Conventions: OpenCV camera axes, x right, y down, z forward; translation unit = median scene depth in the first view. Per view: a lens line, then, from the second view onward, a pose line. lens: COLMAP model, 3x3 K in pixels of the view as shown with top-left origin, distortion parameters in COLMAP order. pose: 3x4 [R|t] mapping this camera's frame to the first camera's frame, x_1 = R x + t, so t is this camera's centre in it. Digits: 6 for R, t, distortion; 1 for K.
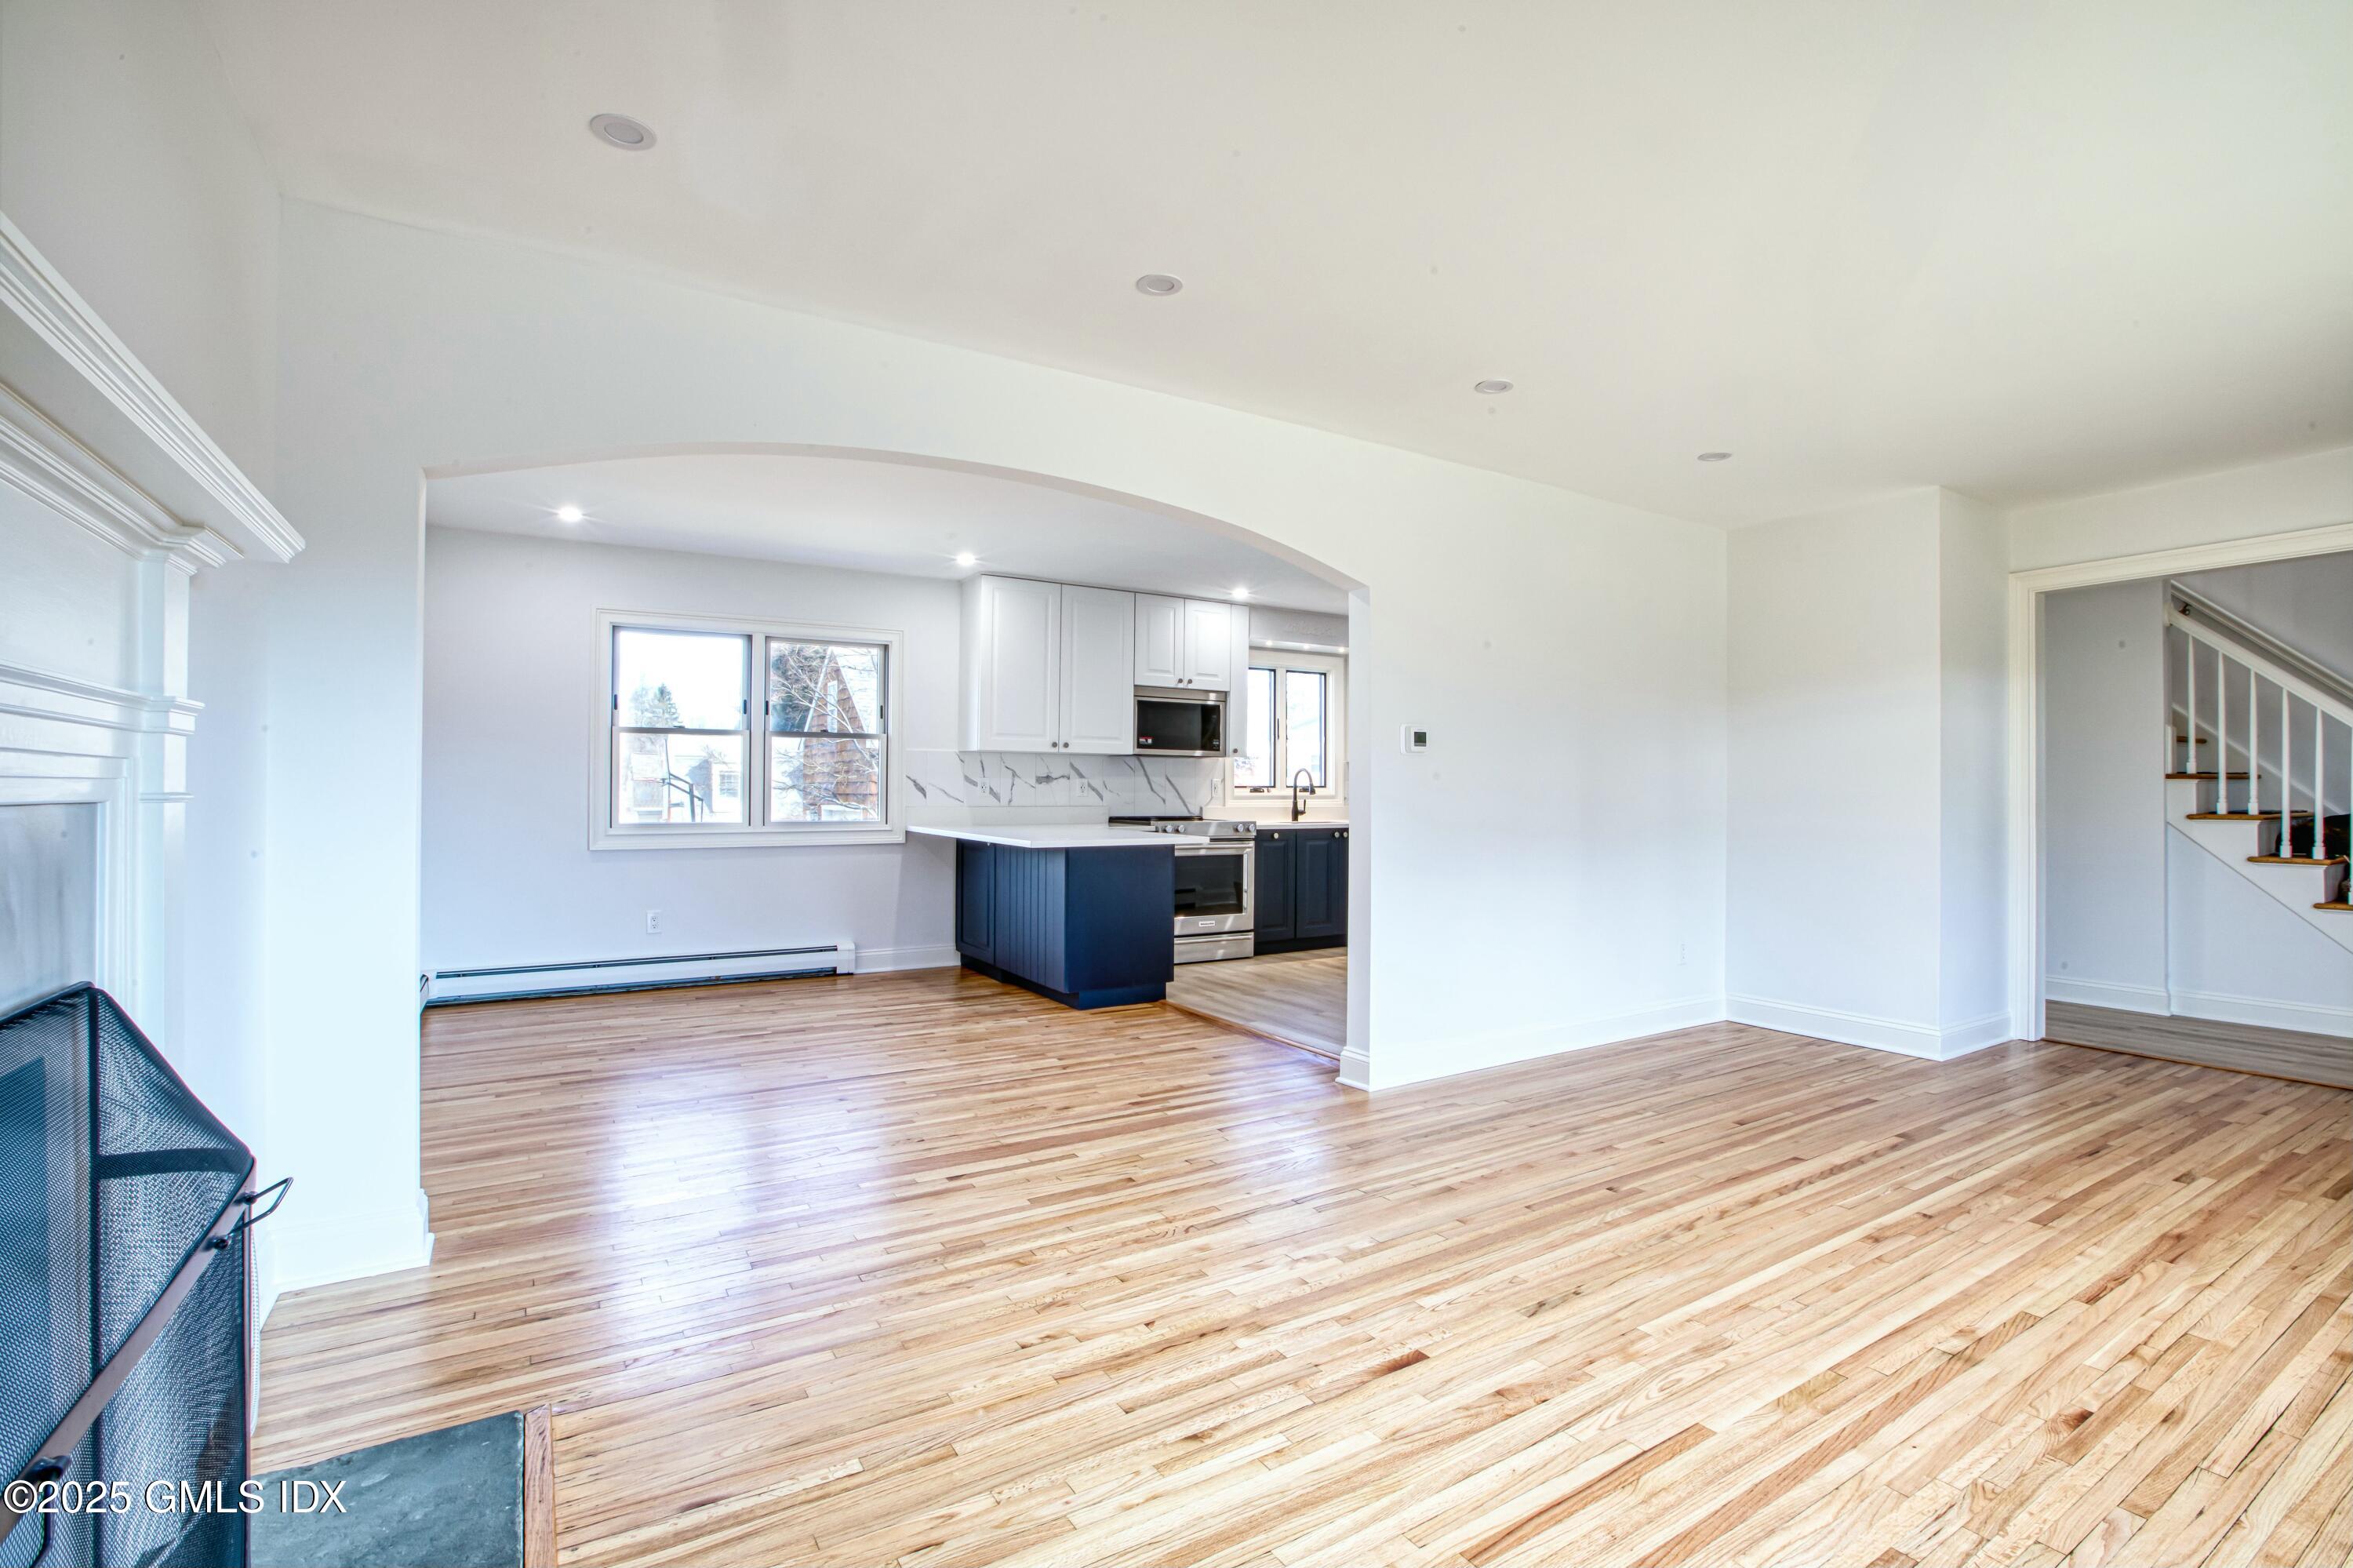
lens RADIAL K [[1065.1, 0, 1178.3], [0, 1065.1, 785.3], [0, 0, 1]] dist [-0.050131, 0.017544]
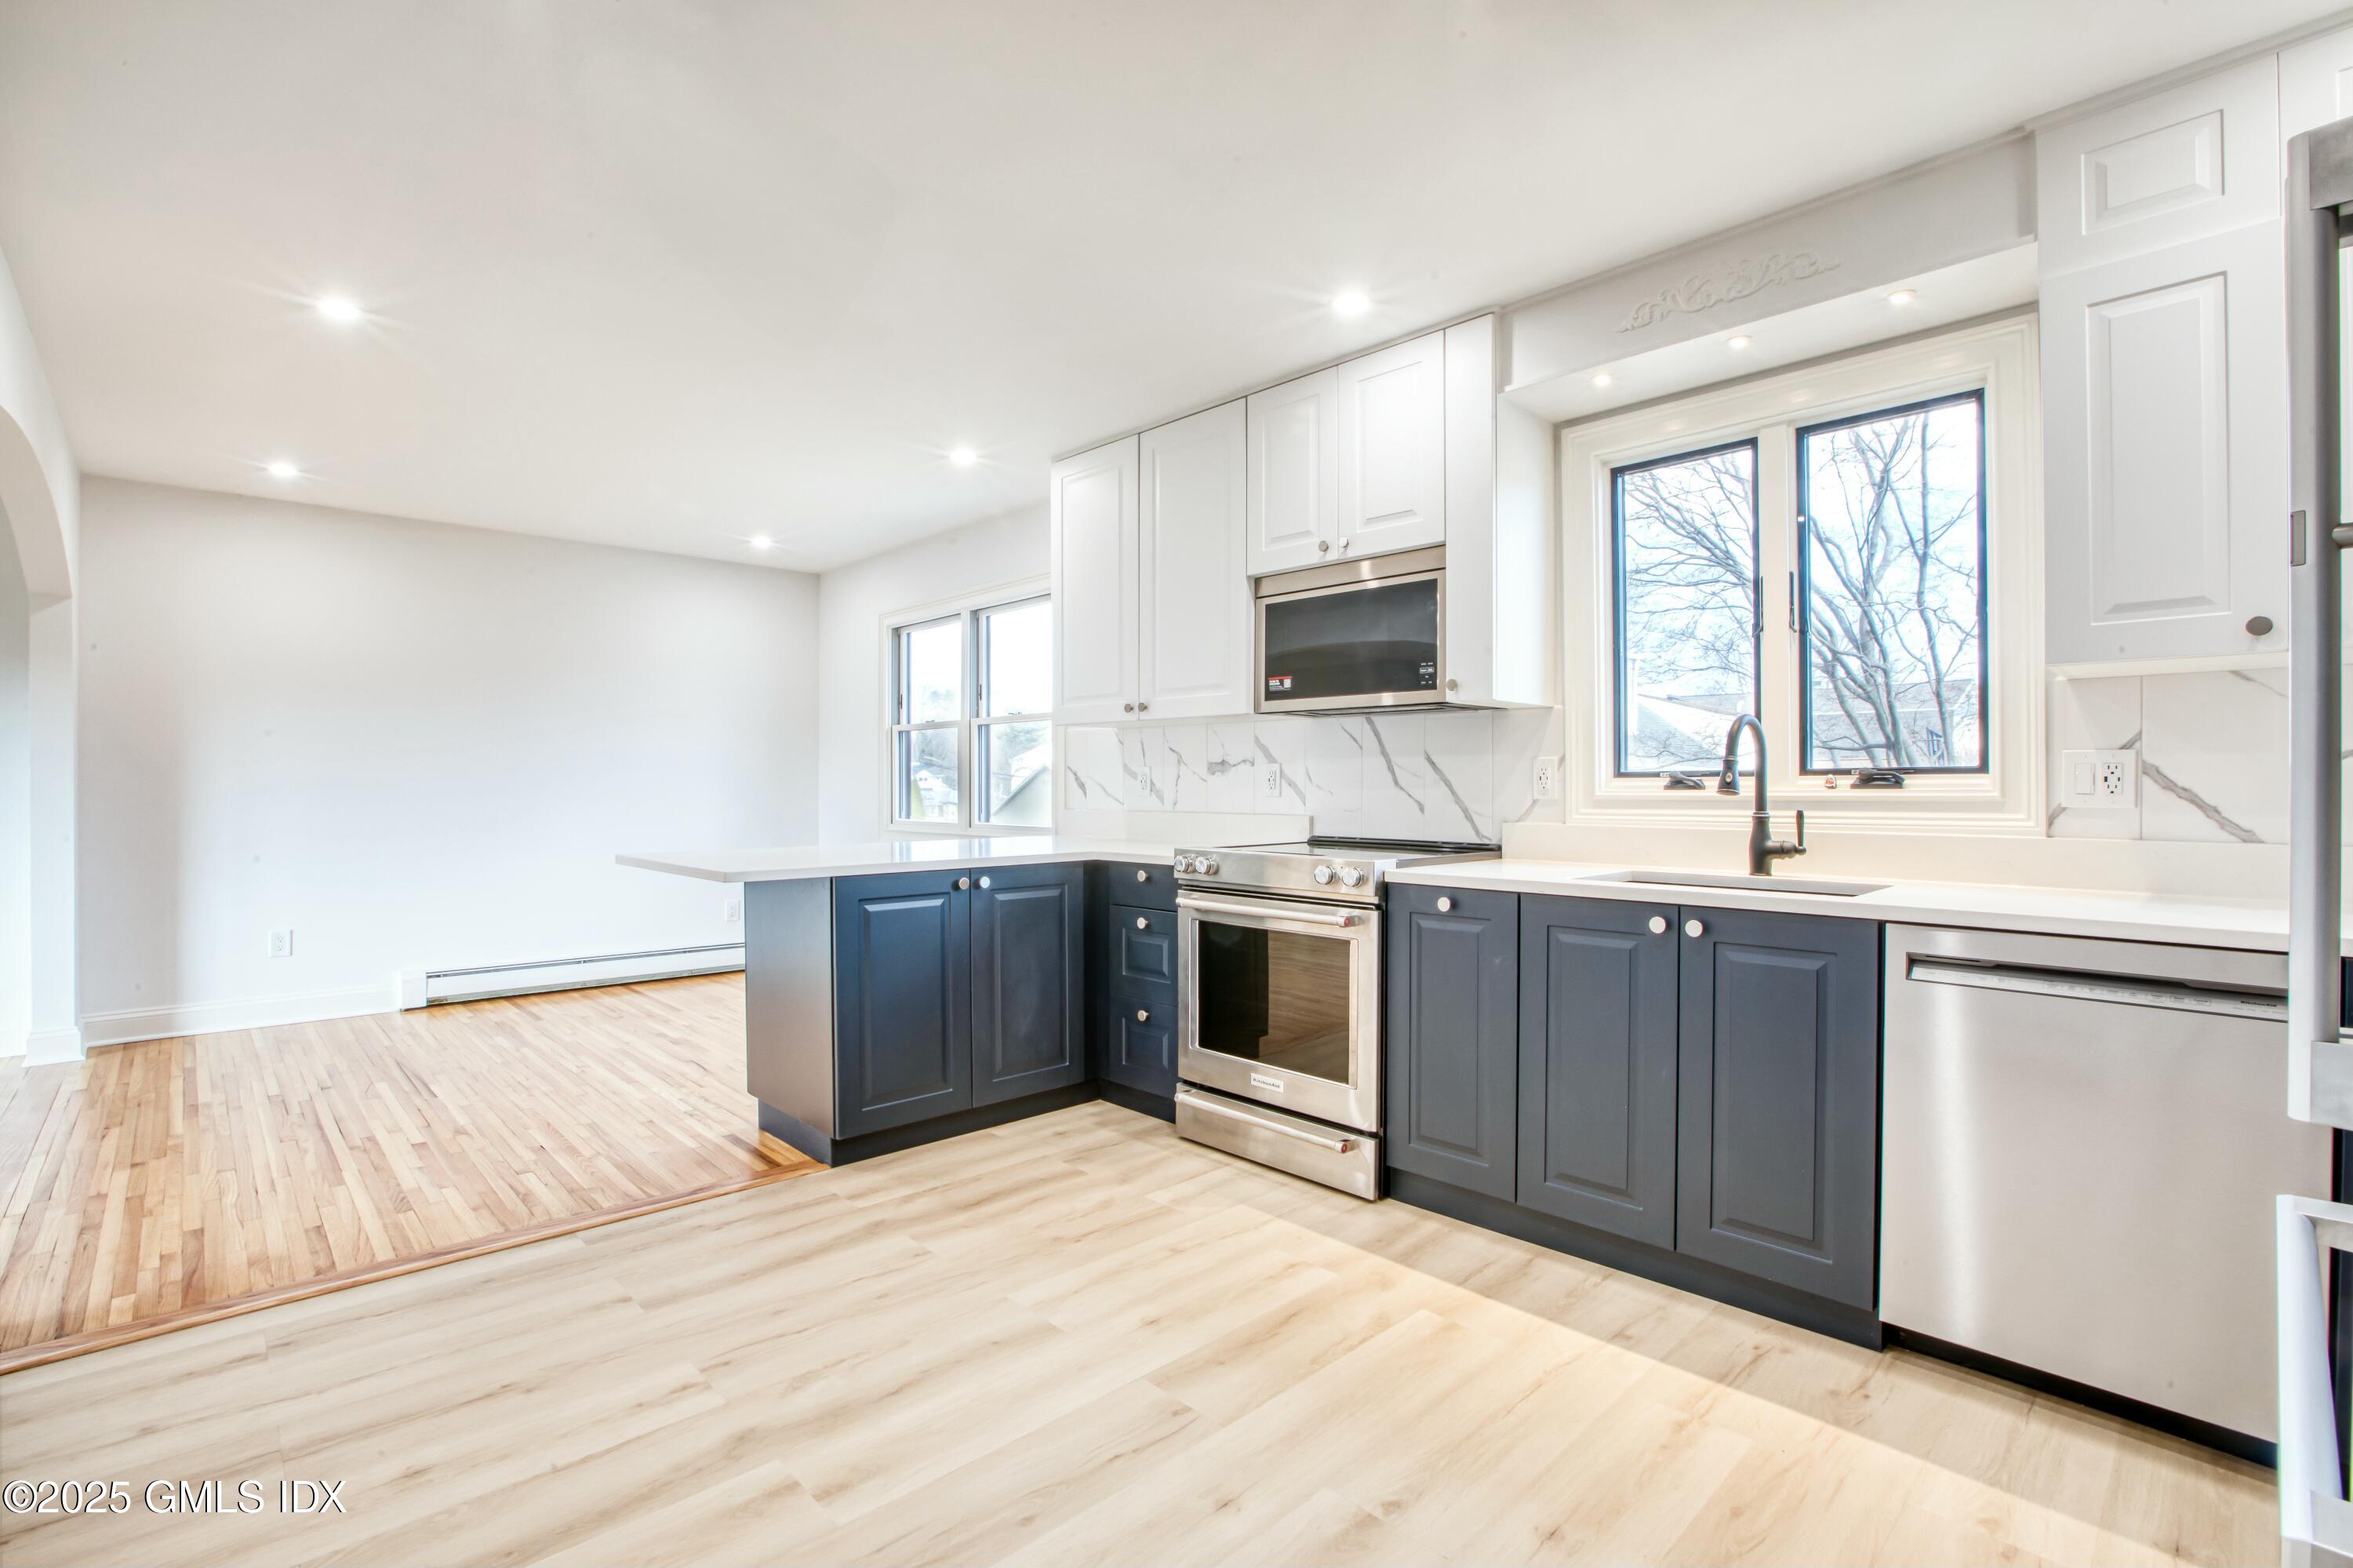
lens RADIAL K [[1065.1, 0, 1178.3], [0, 1065.1, 785.3], [0, 0, 1]] dist [-0.050131, 0.017544]
pose [[0.214399, -0.005986, -0.976728, 0.441844], [0.002253, 0.999982, -0.005634, 0.007865], [0.976744, -0.000993, 0.214408, 0.846945]]
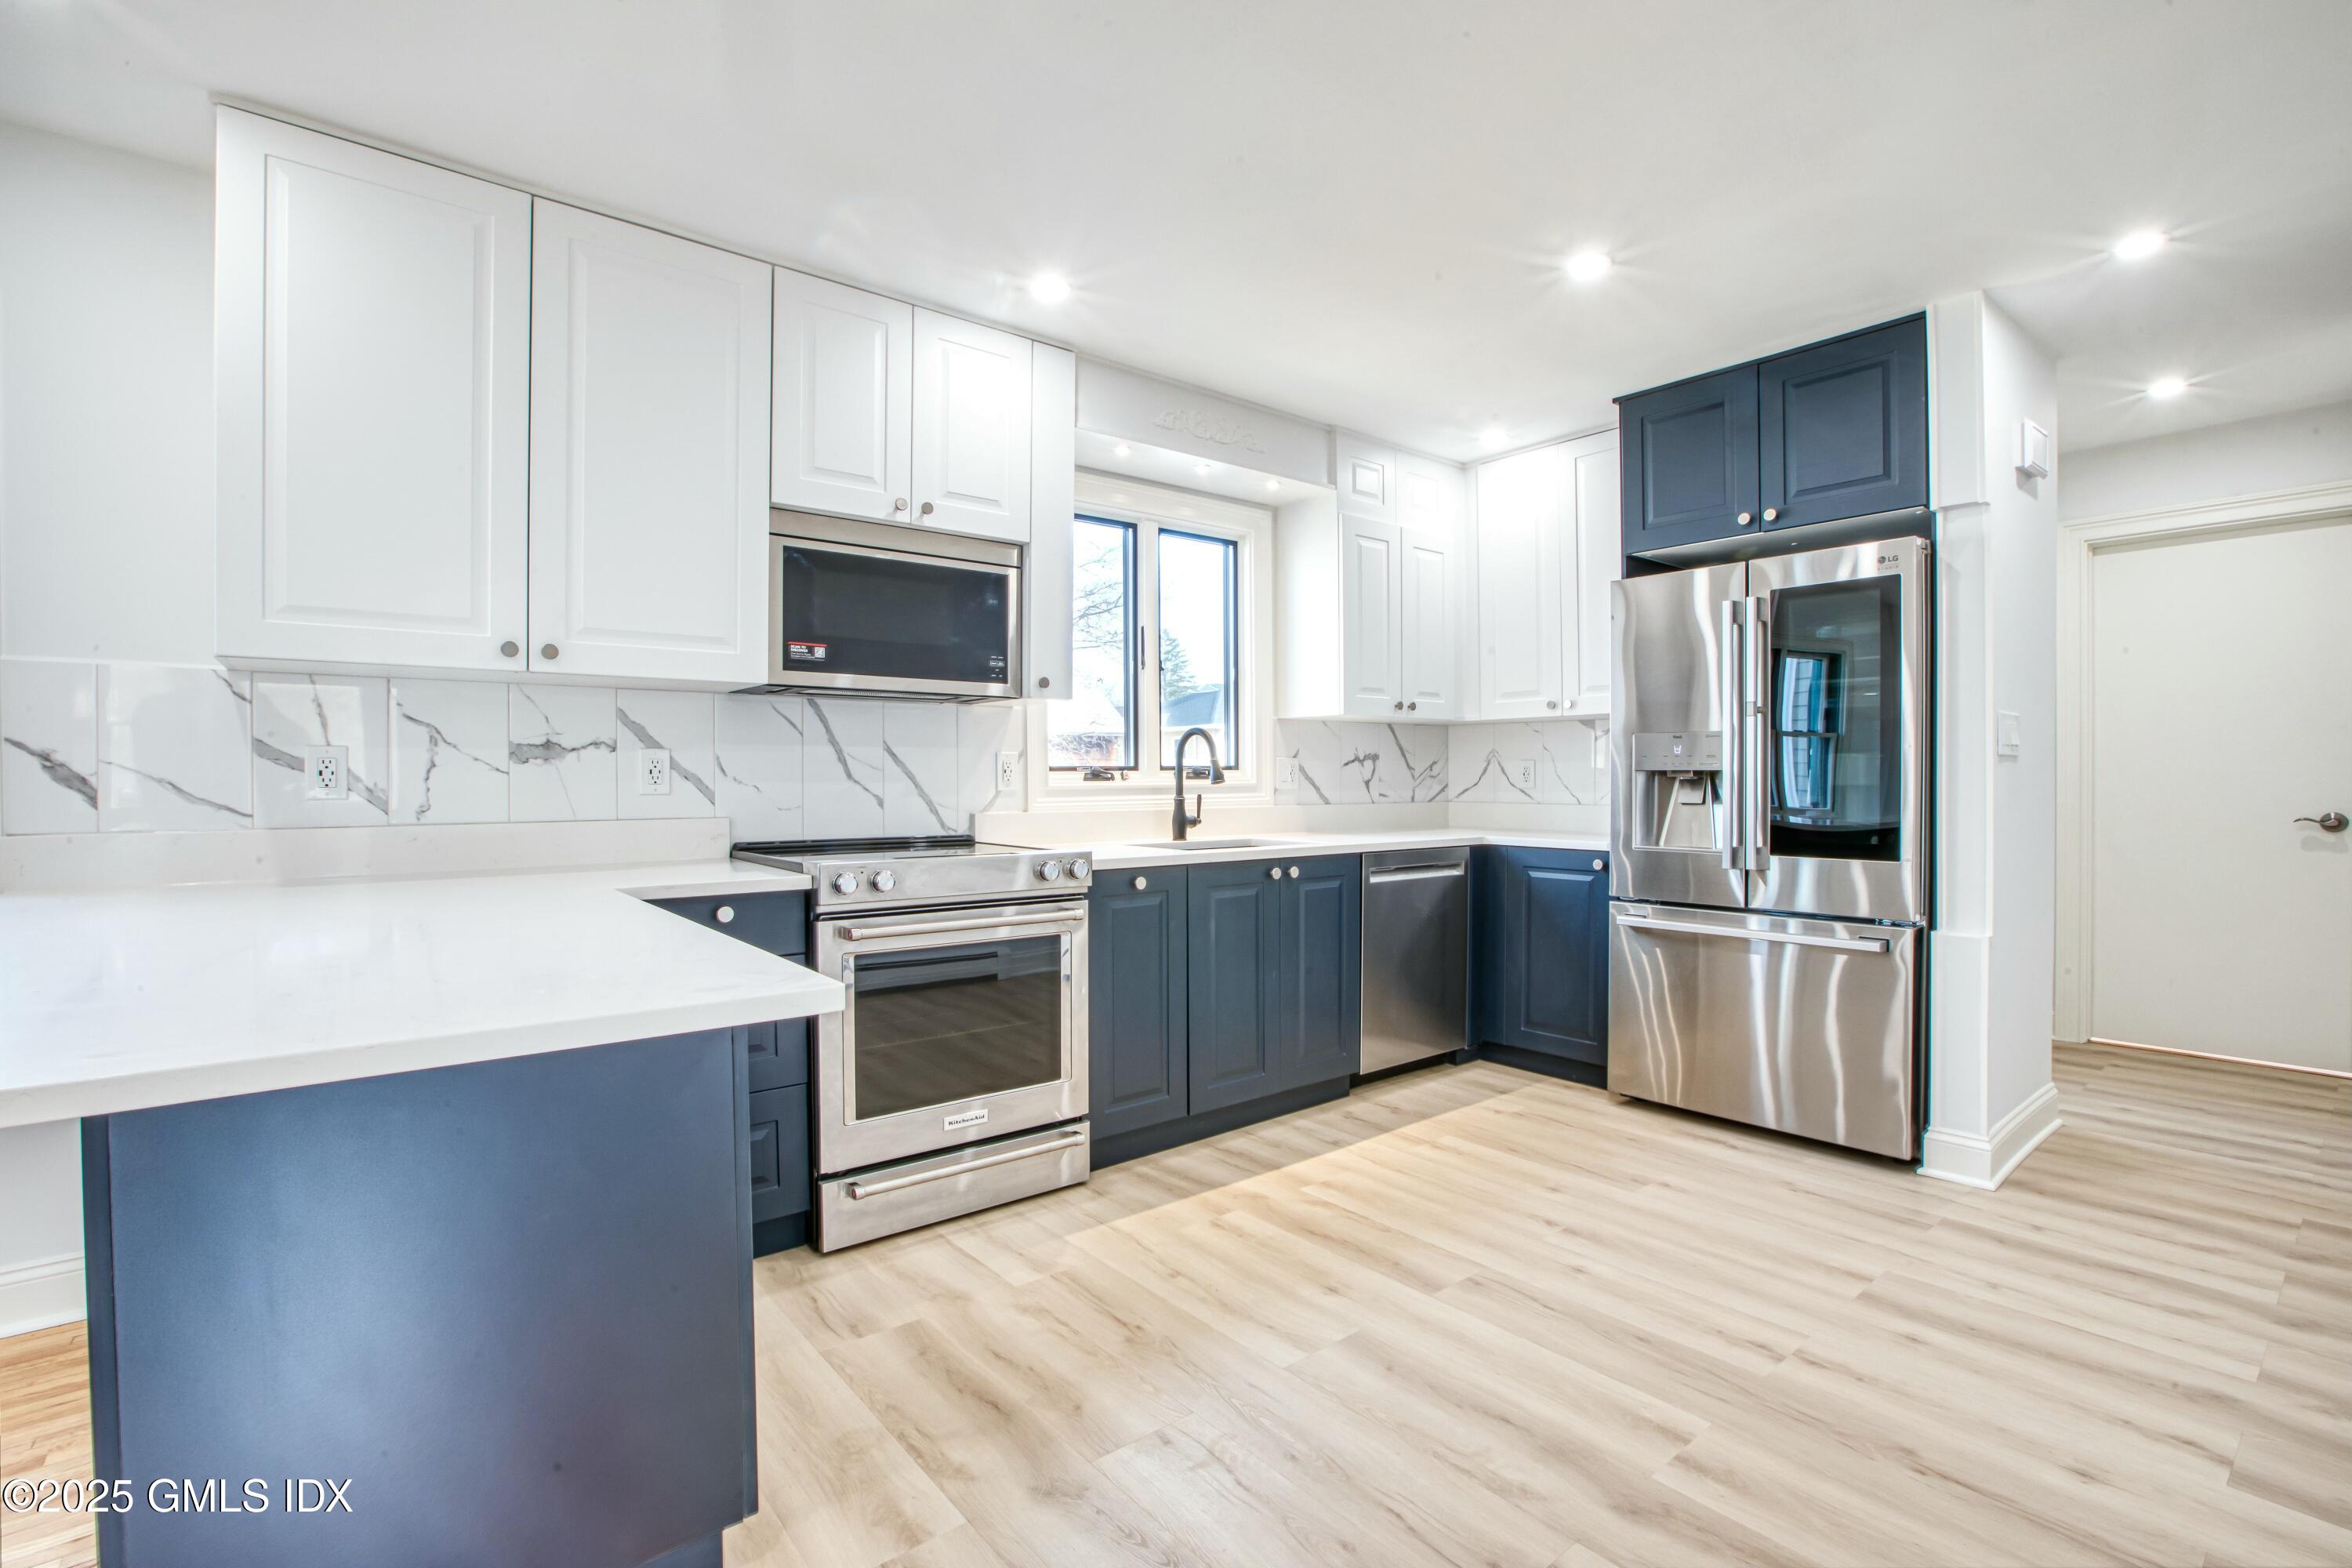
lens RADIAL K [[1064.7, 0, 1177.8], [0, 1064.7, 785.3], [0, 0, 1]] dist [-0.050131, 0.017544]
pose [[0.991741, -0.008760, 0.127956, 0.054105], [0.007208, 0.999895, 0.012585, 0.003585], [-0.128053, -0.011558, 0.991700, 0.593939]]
